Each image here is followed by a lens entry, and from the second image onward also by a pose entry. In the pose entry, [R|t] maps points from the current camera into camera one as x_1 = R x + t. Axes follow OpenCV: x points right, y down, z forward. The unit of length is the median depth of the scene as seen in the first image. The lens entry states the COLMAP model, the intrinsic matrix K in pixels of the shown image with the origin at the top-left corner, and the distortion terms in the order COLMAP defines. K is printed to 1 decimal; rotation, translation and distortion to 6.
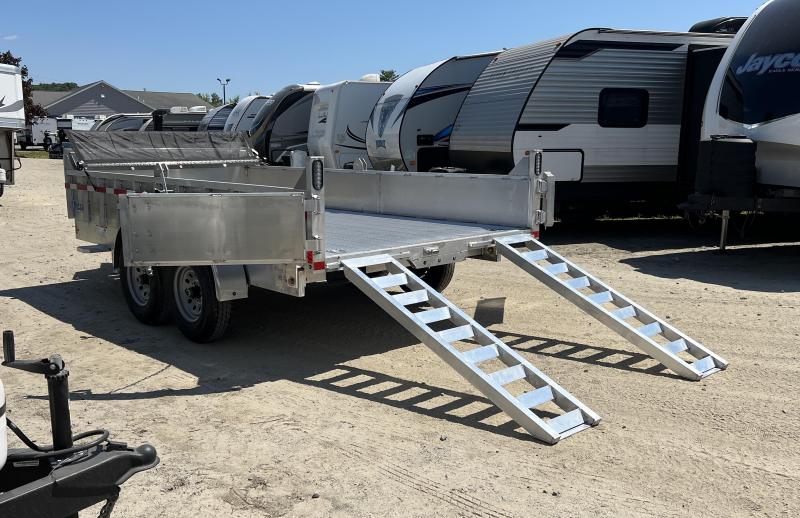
lens RADIAL K [[765.9, 0, 400.0], [0, 765.9, 261.6], [0, 0, 1]] dist [-0.014961, 0.000000]
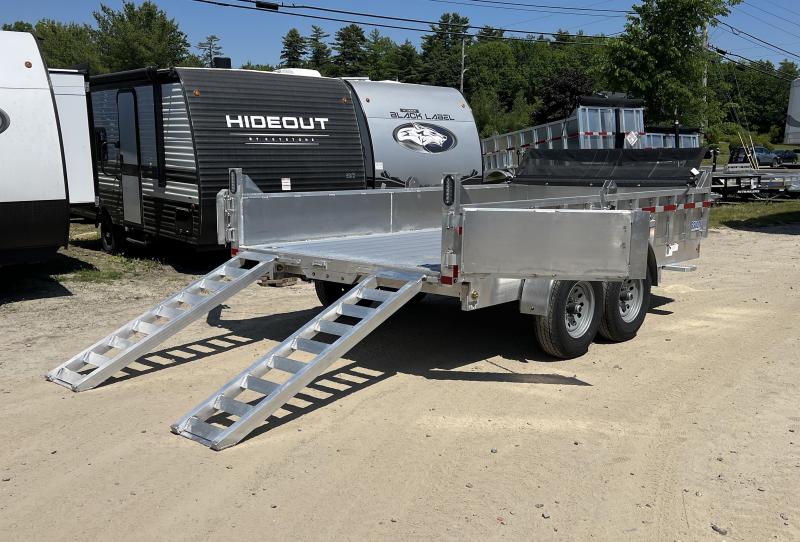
lens RADIAL K [[778.8, 0, 392.5], [0, 778.8, 302.1], [0, 0, 1]] dist [0.036921, 0.000000]
pose [[0.077396, 0.179266, -0.980751, 0.114033], [-0.158178, 0.973451, 0.165449, -0.016213], [0.984373, 0.142328, 0.103697, 0.105509]]
